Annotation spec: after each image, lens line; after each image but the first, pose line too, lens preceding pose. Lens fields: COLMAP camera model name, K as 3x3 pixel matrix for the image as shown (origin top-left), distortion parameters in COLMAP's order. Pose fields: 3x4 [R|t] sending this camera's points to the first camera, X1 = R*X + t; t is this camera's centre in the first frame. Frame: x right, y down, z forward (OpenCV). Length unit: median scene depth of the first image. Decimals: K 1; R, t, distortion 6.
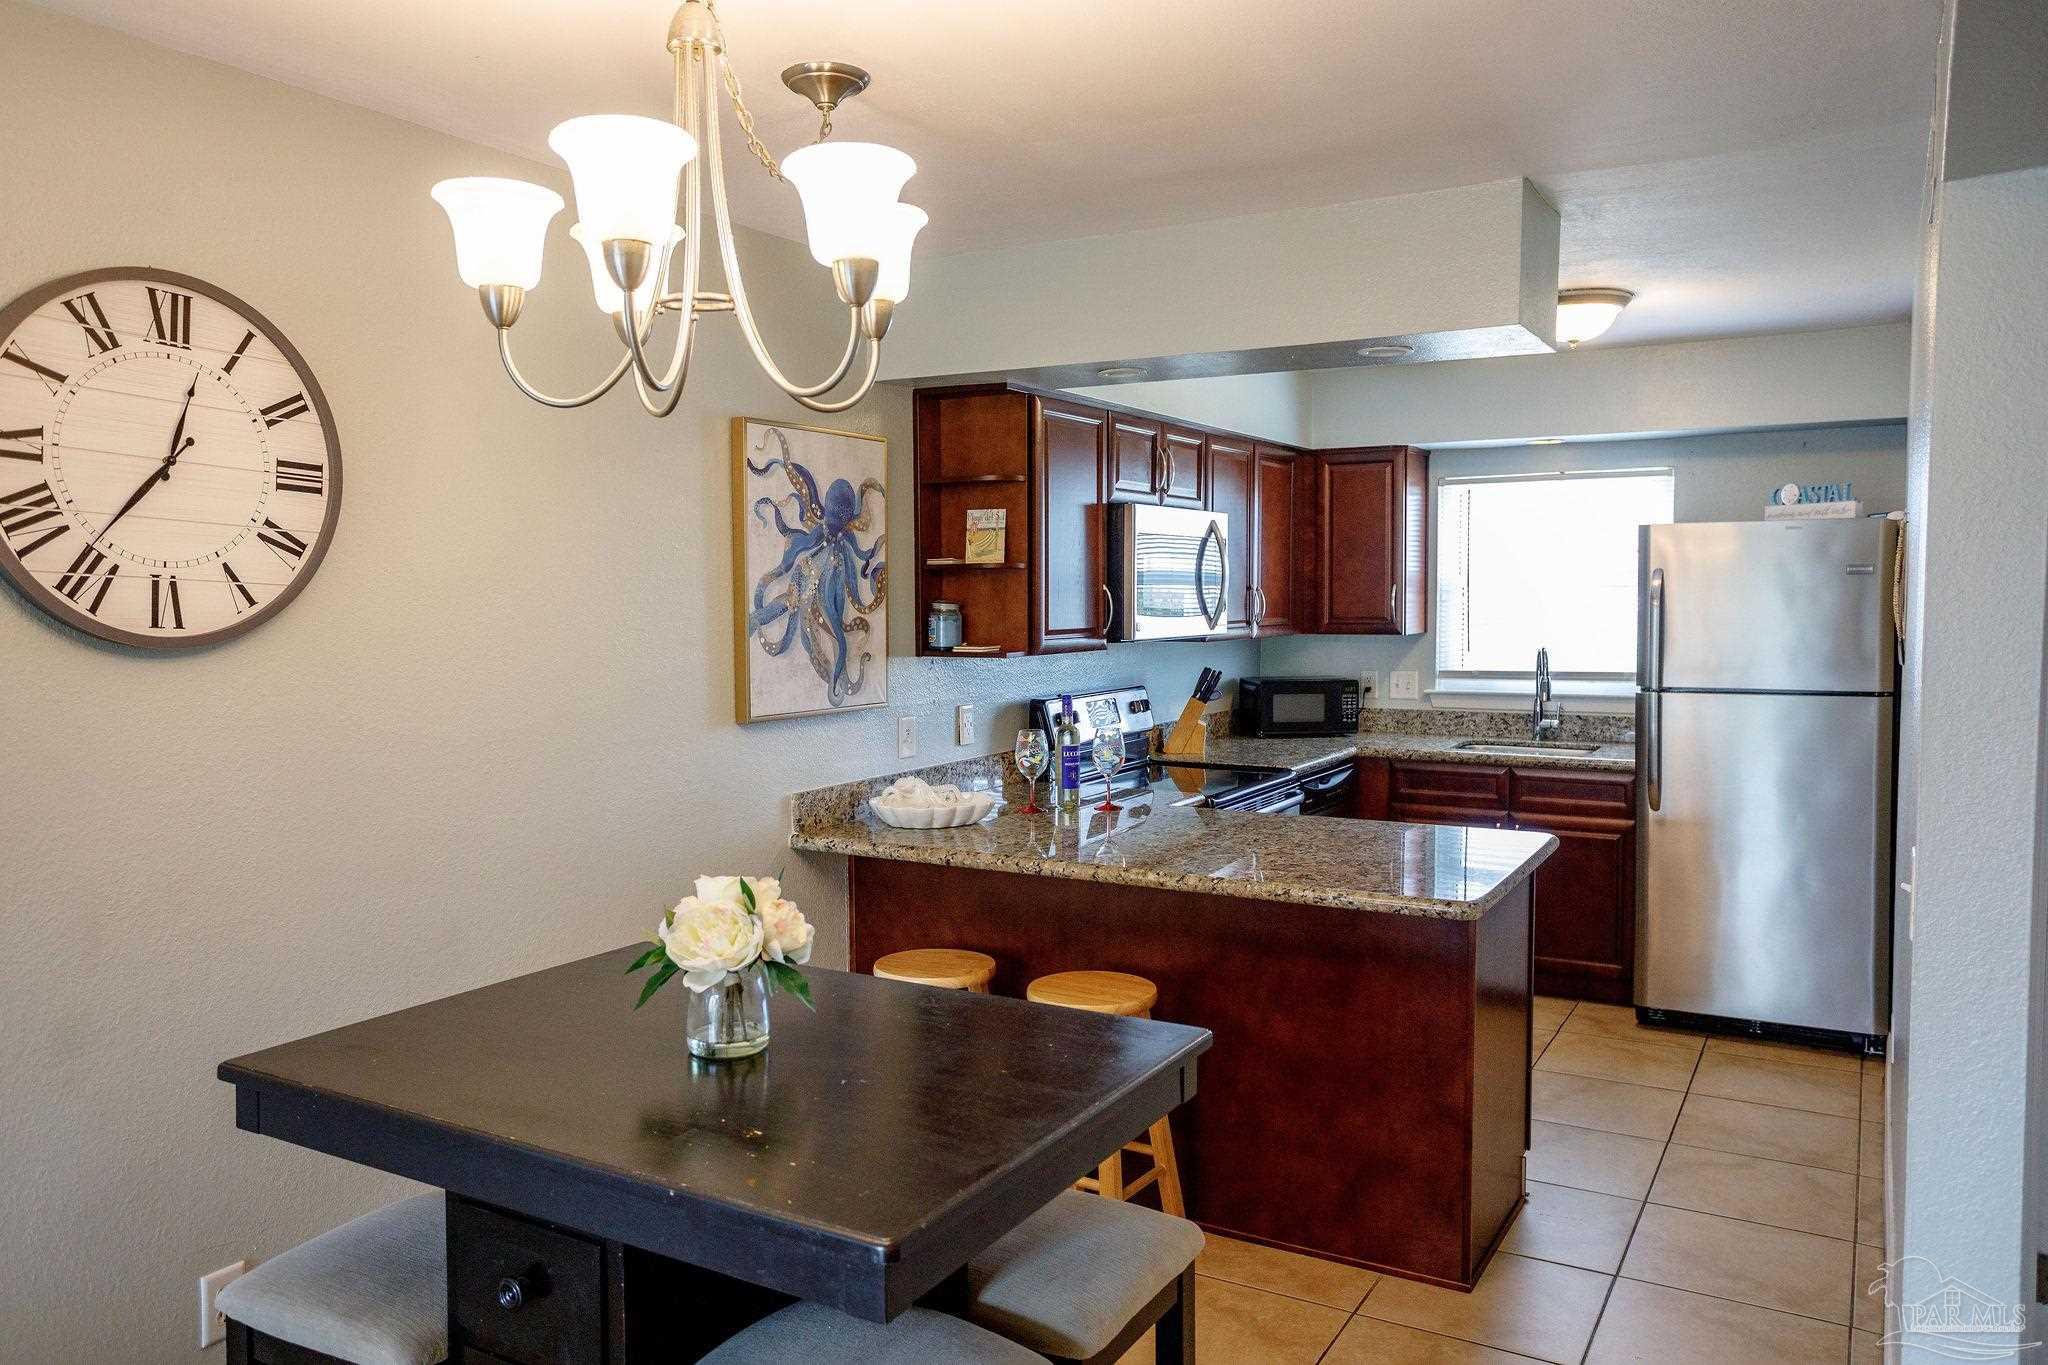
lens RADIAL K [[1543.1, 0, 1024.0], [0, 1543.1, 682.5], [0, 0, 1]] dist [0.005965, 0.007990]
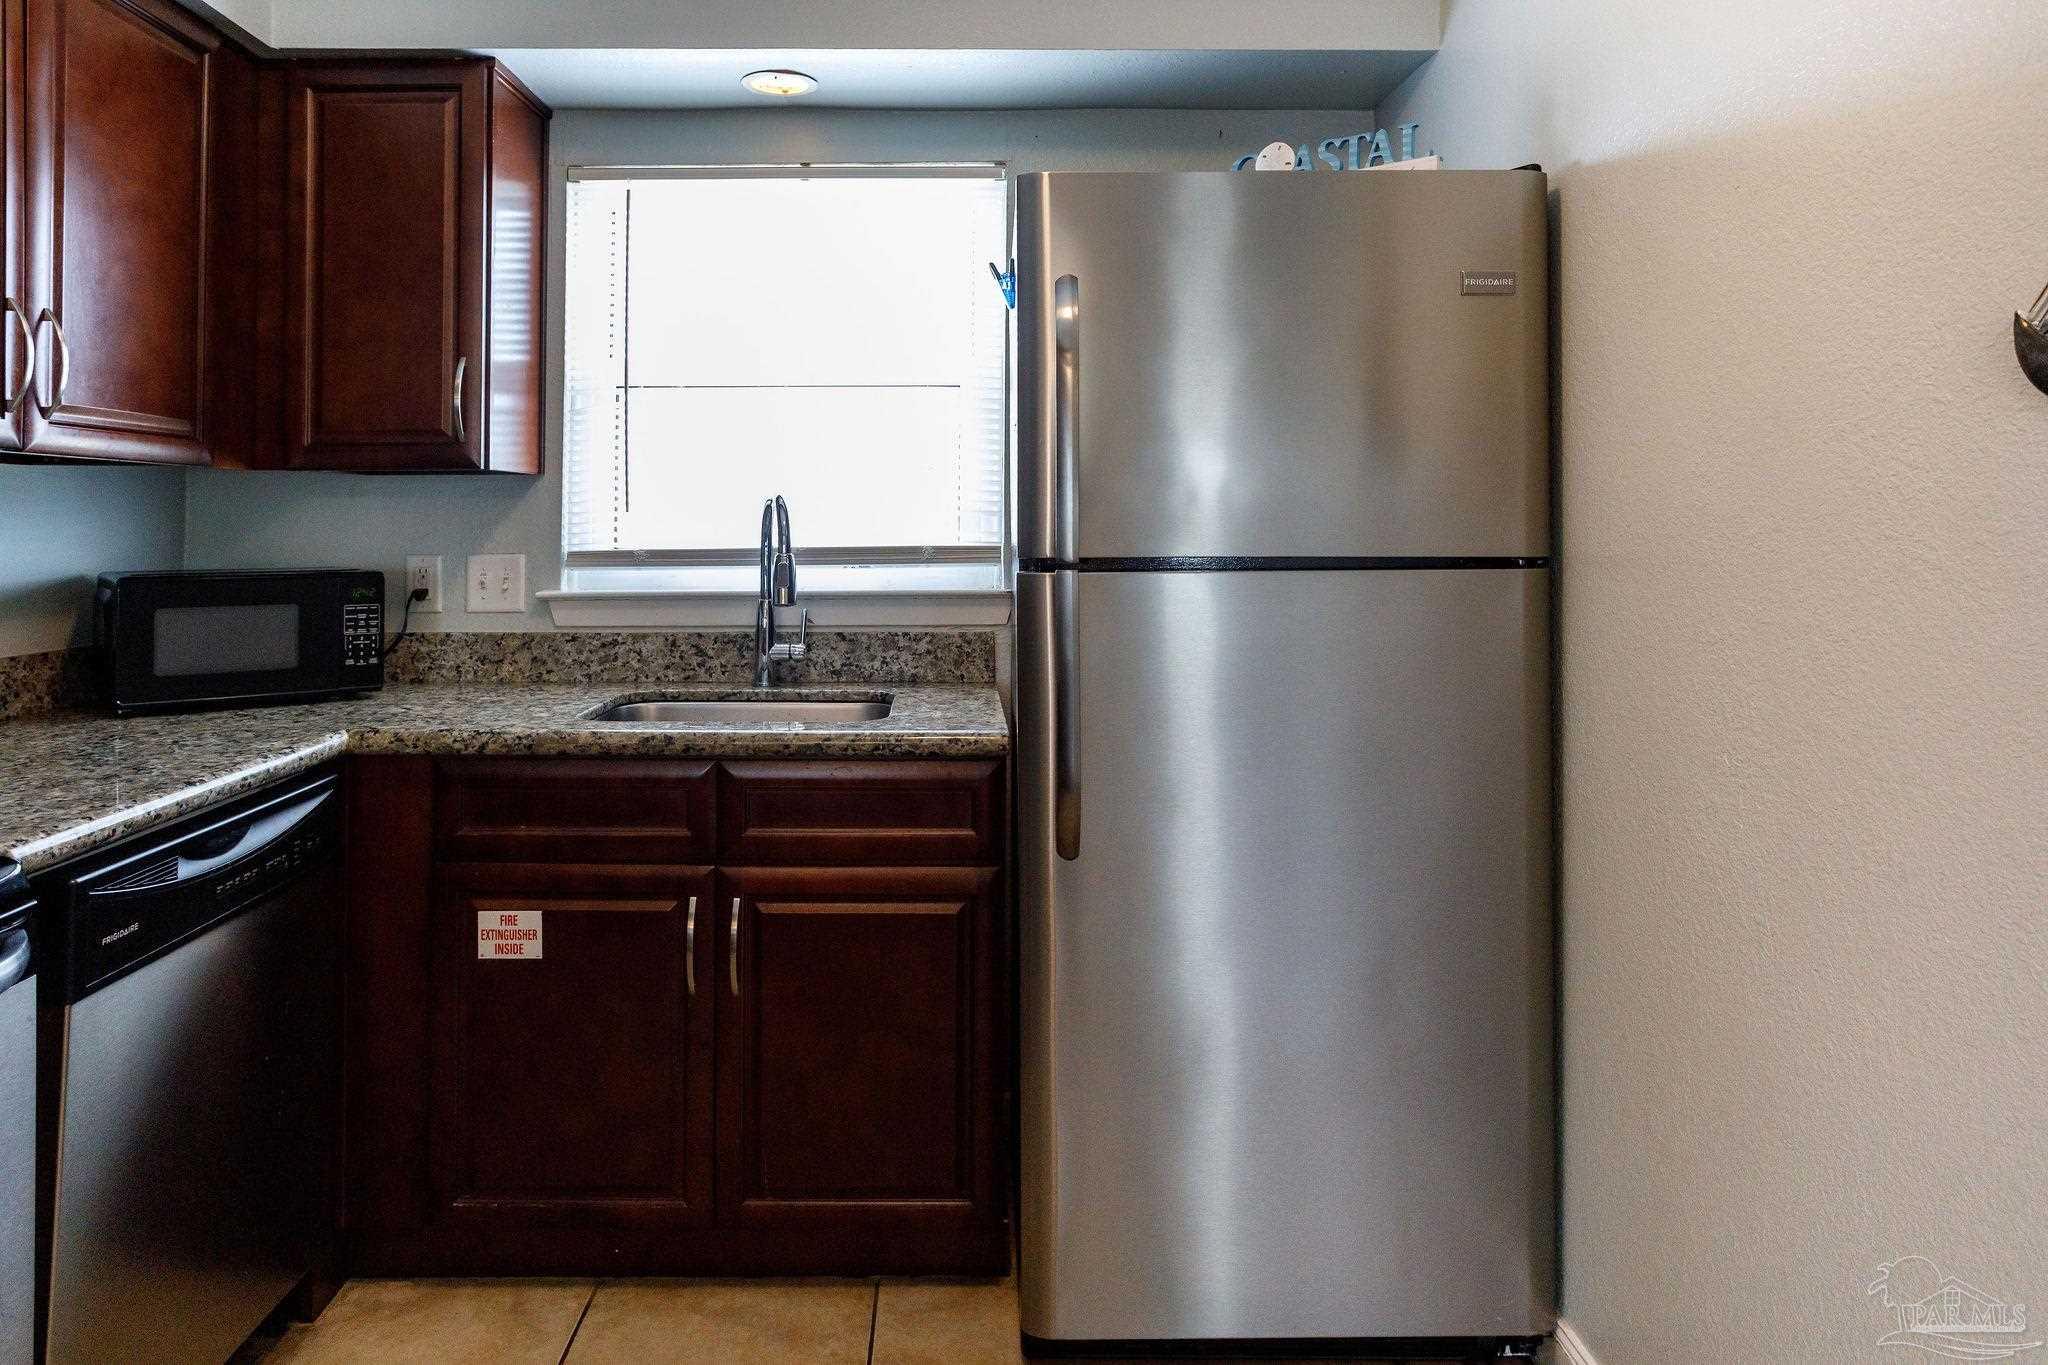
lens RADIAL K [[1356.3, 0, 1012.5], [0, 1356.3, 487.5], [0, 0, 1]] dist [-0.012892, -0.000918]
pose [[0.856775, 0.017954, 0.515377, 0.207719], [0.026086, 0.996605, -0.078084, 0.011683], [-0.515030, 0.080344, 0.853399, 0.691567]]
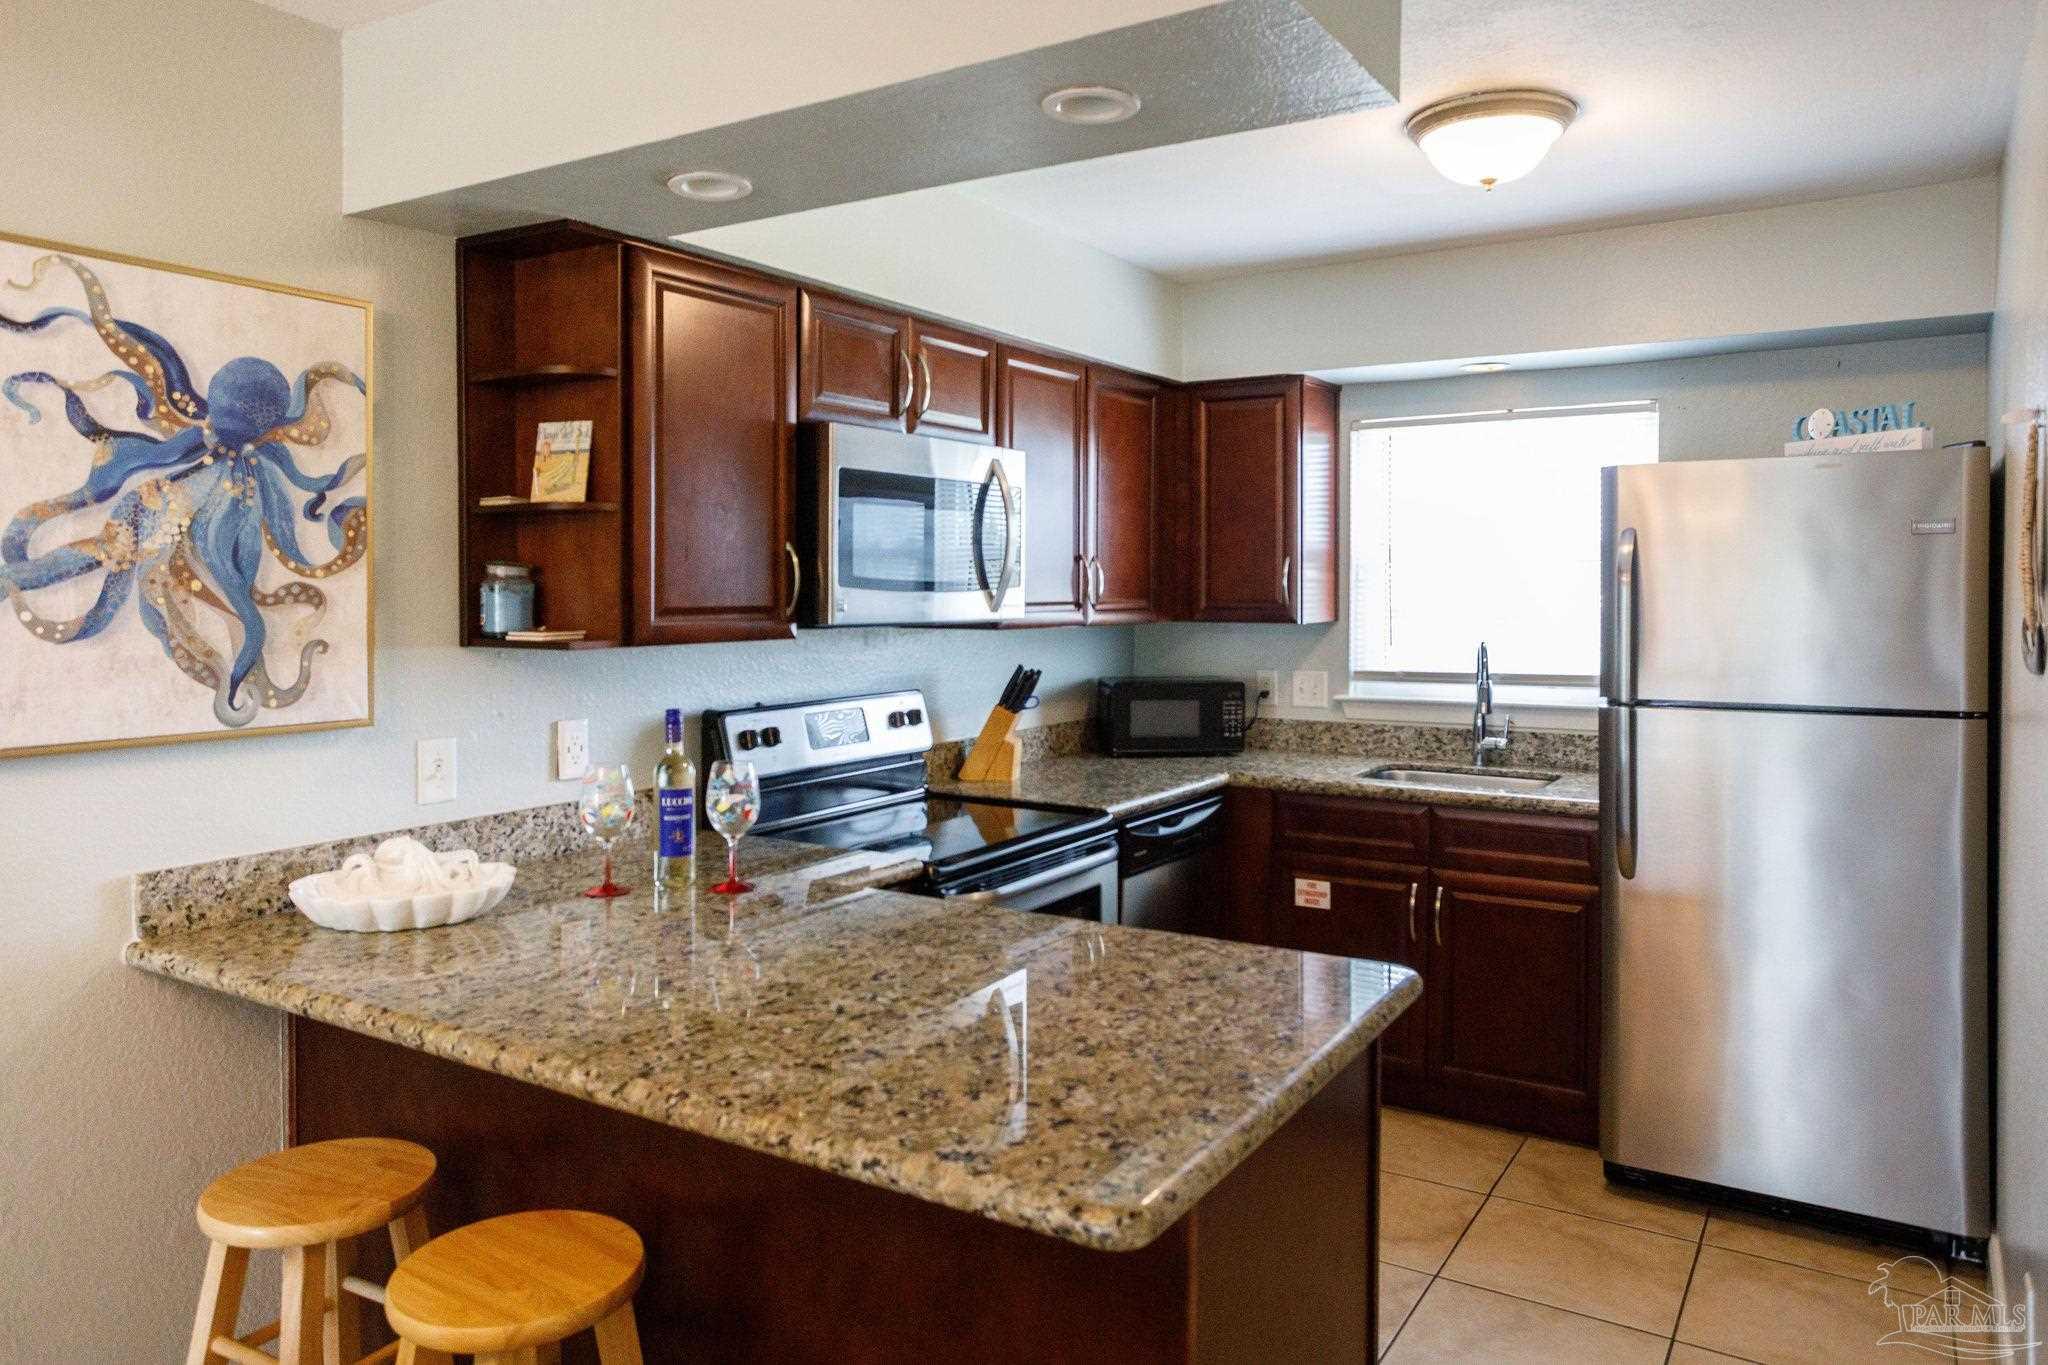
lens RADIAL K [[1439.8, 0, 1018.8], [0, 1439.8, 618.9], [0, 0, 1]] dist [-0.000336, 0.022957]
pose [[0.999111, 0.006645, -0.041637, 0.164009], [-0.008196, 0.999275, -0.037193, -0.006810], [0.041359, 0.037501, 0.998440, 0.343691]]
